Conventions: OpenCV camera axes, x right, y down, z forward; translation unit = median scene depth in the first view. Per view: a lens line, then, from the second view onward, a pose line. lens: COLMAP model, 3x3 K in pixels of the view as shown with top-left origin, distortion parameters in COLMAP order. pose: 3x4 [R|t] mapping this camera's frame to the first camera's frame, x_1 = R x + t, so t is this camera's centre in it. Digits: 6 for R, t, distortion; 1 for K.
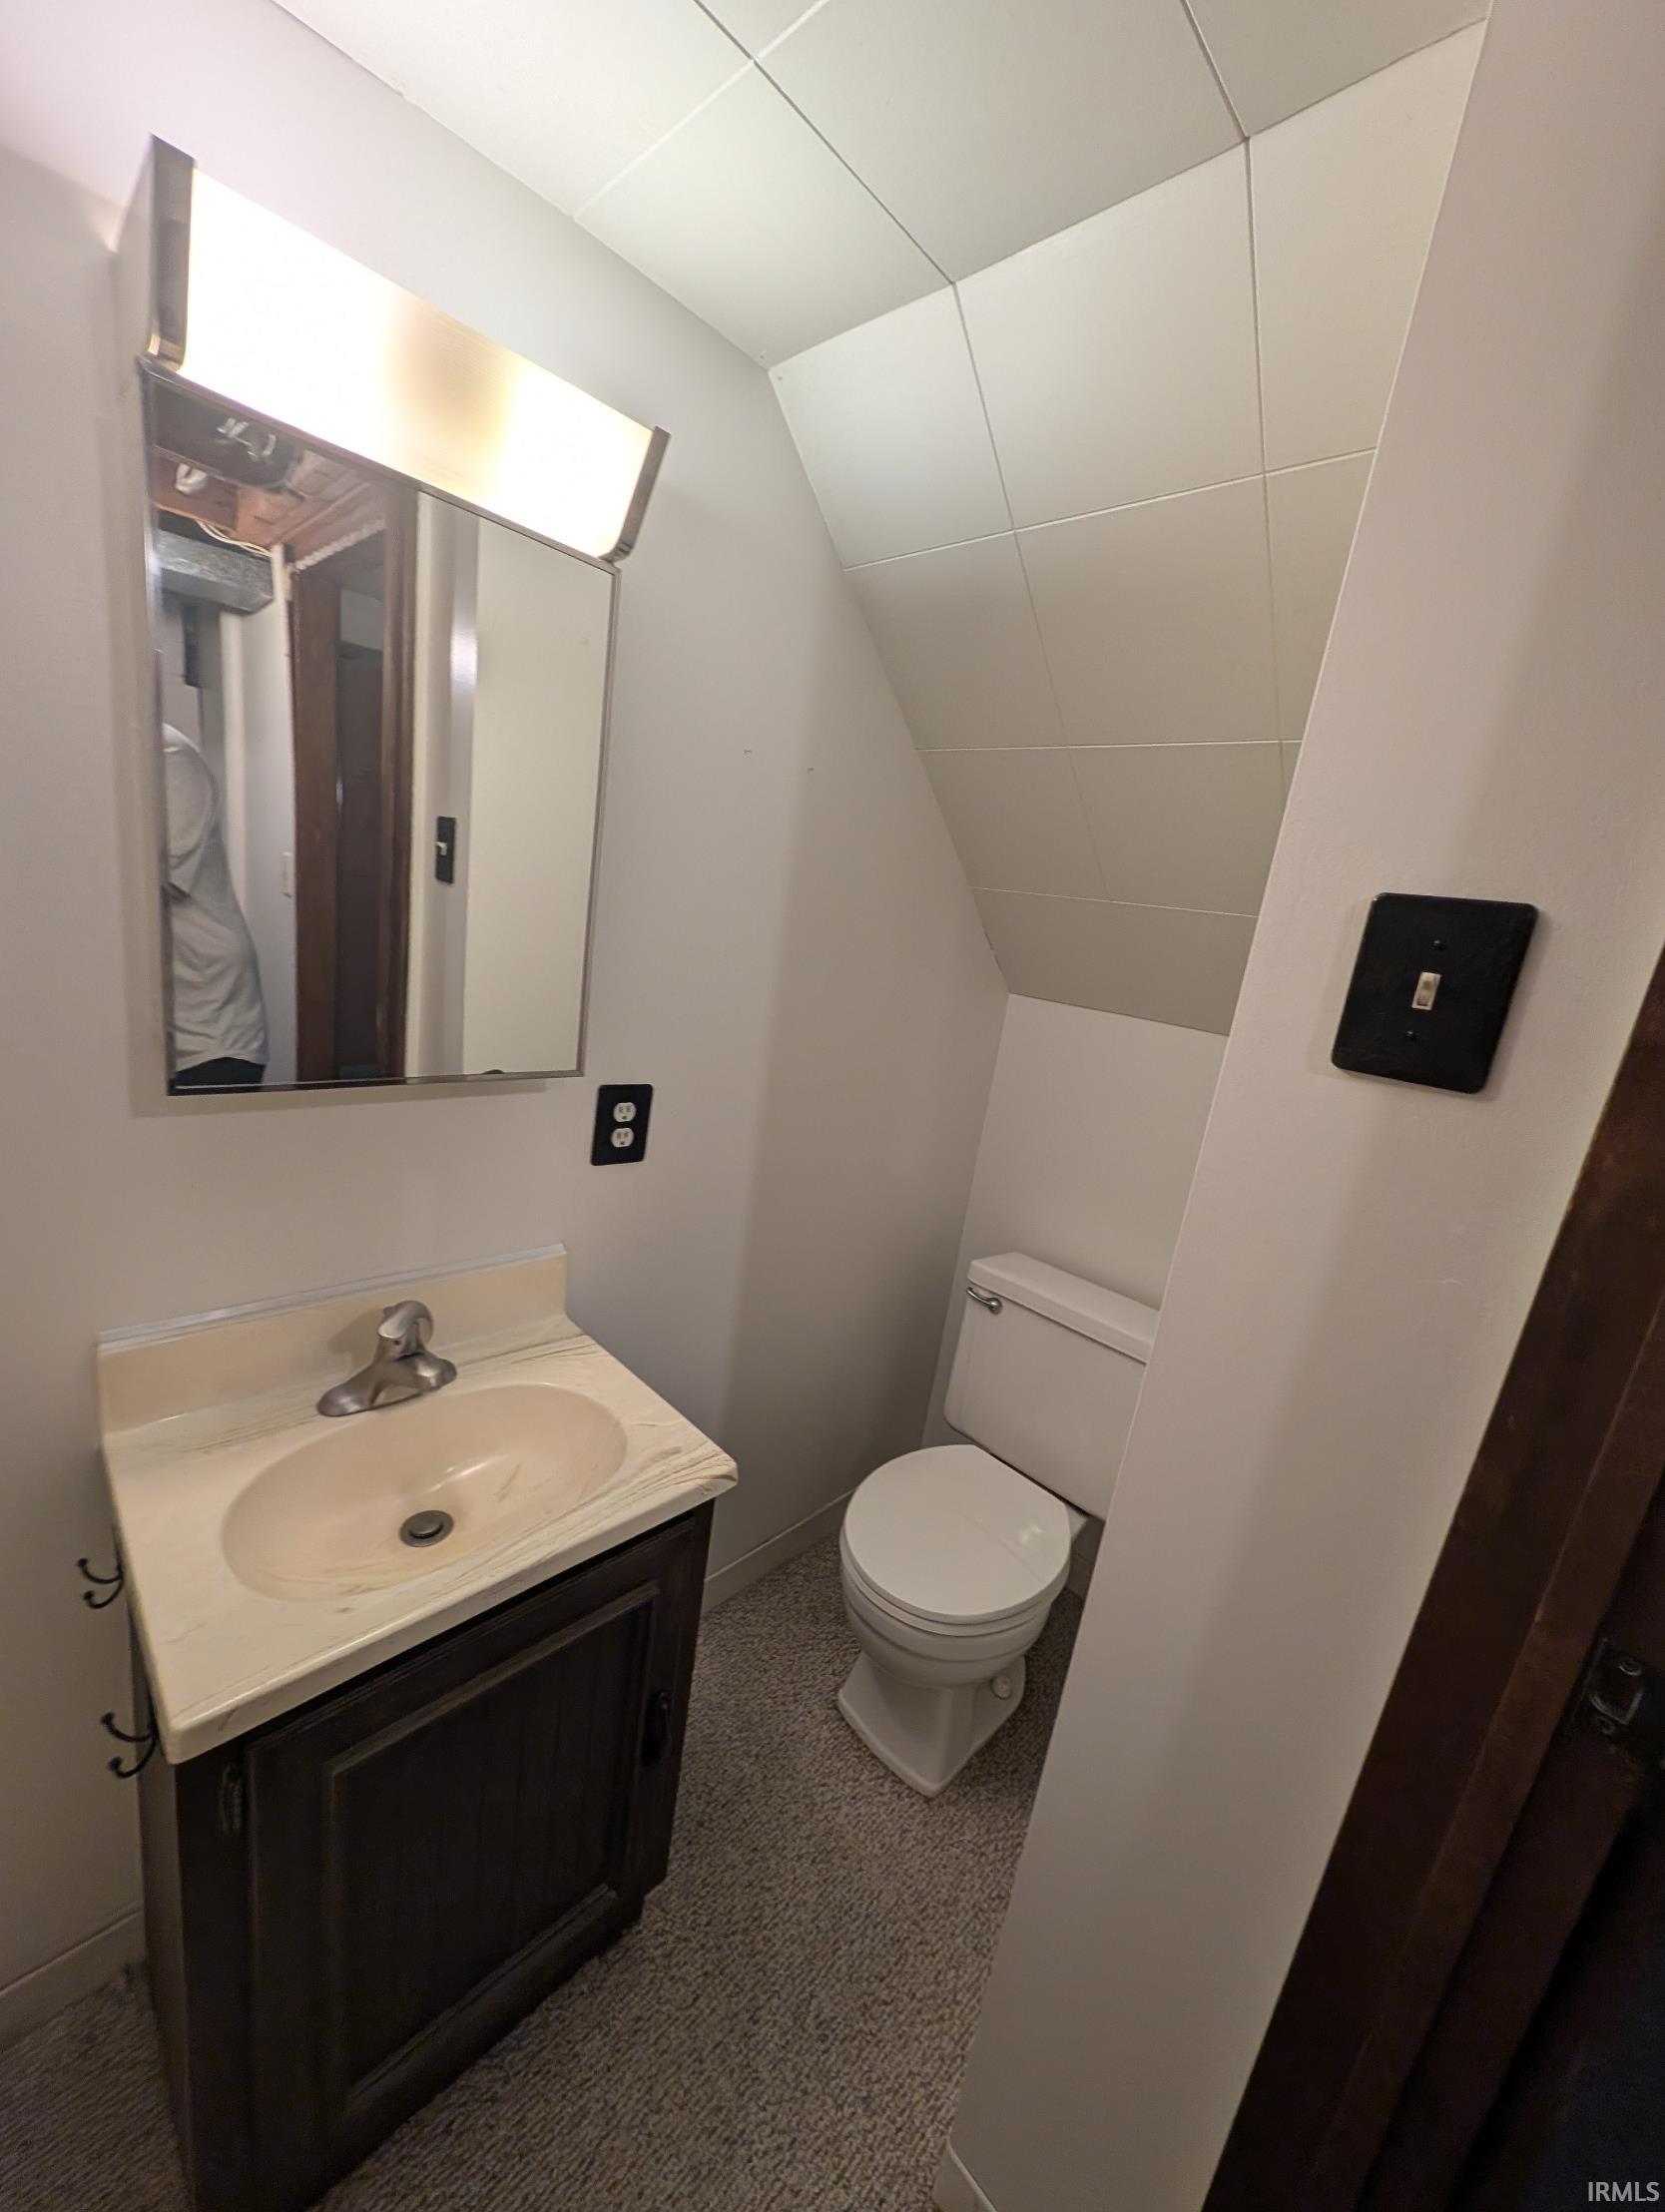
lens RADIAL K [[850.6, 0, 838.6], [0, 850.6, 1103.4], [0, 0, 1]] dist [0.001638, -0.000125]
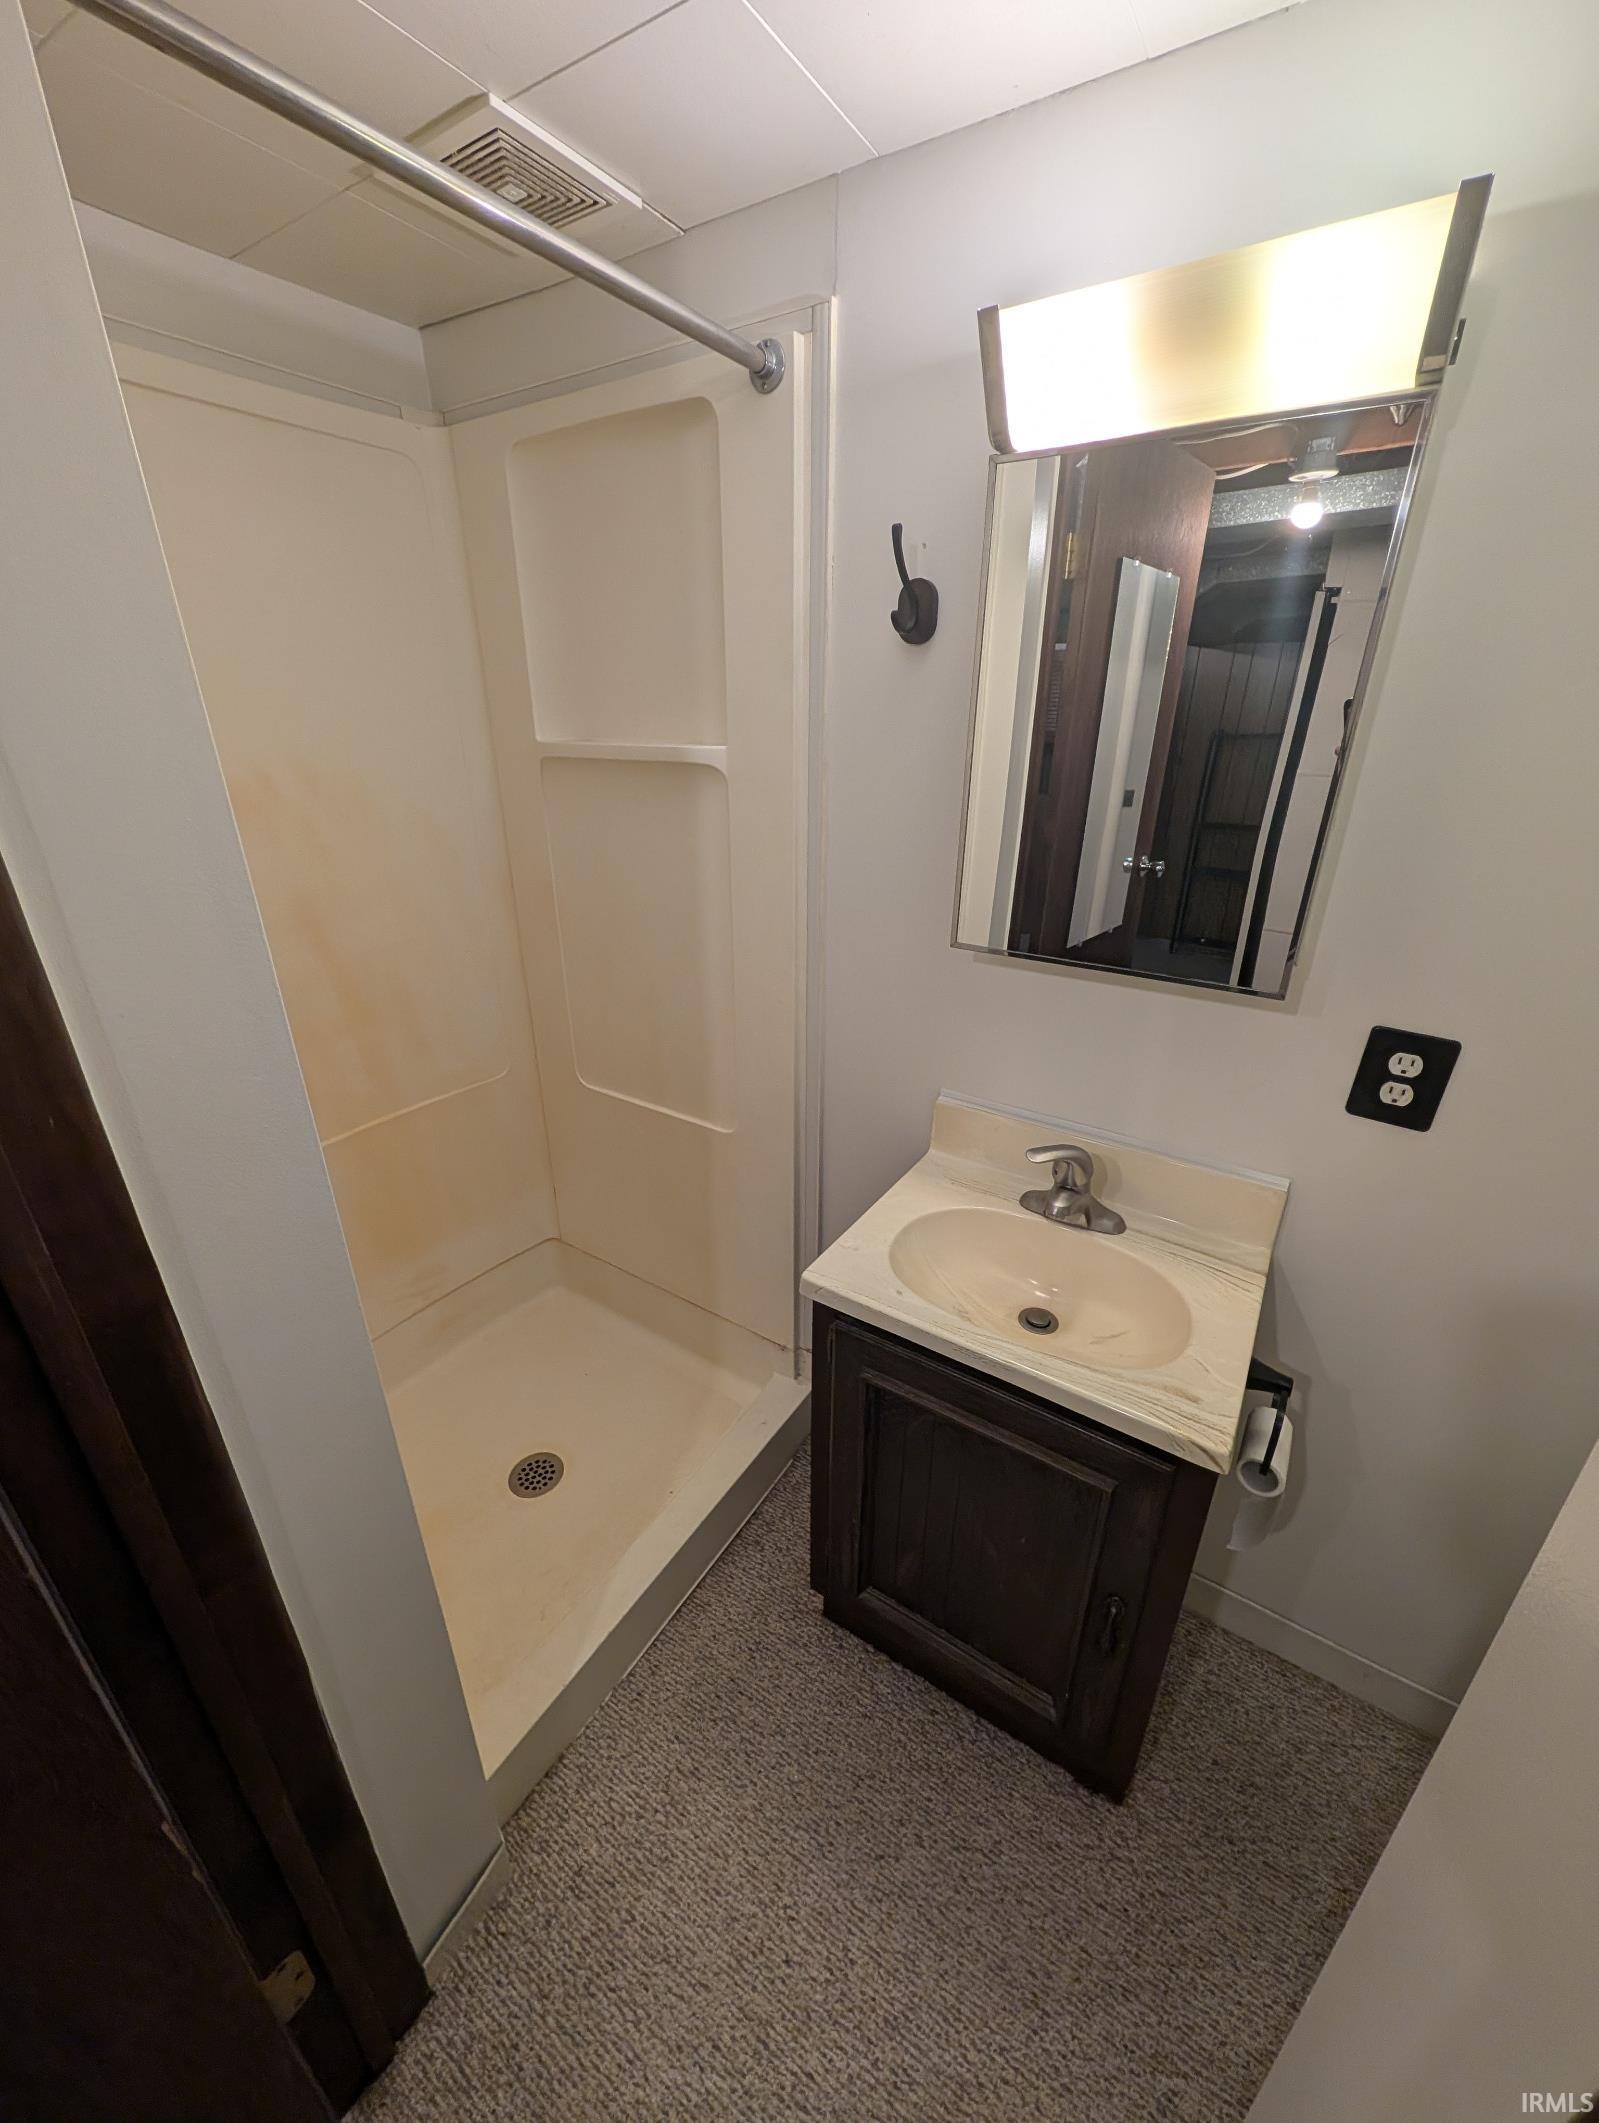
lens RADIAL K [[816.4, 0, 802.9], [0, 816.4, 1062.0], [0, 0, 1]] dist [0.001638, -0.000125]
pose [[0.201453, 0.255643, -0.945549, 0.459286], [-0.203112, 0.955261, 0.214995, -0.053360], [0.958208, 0.148742, 0.244364, 0.290205]]
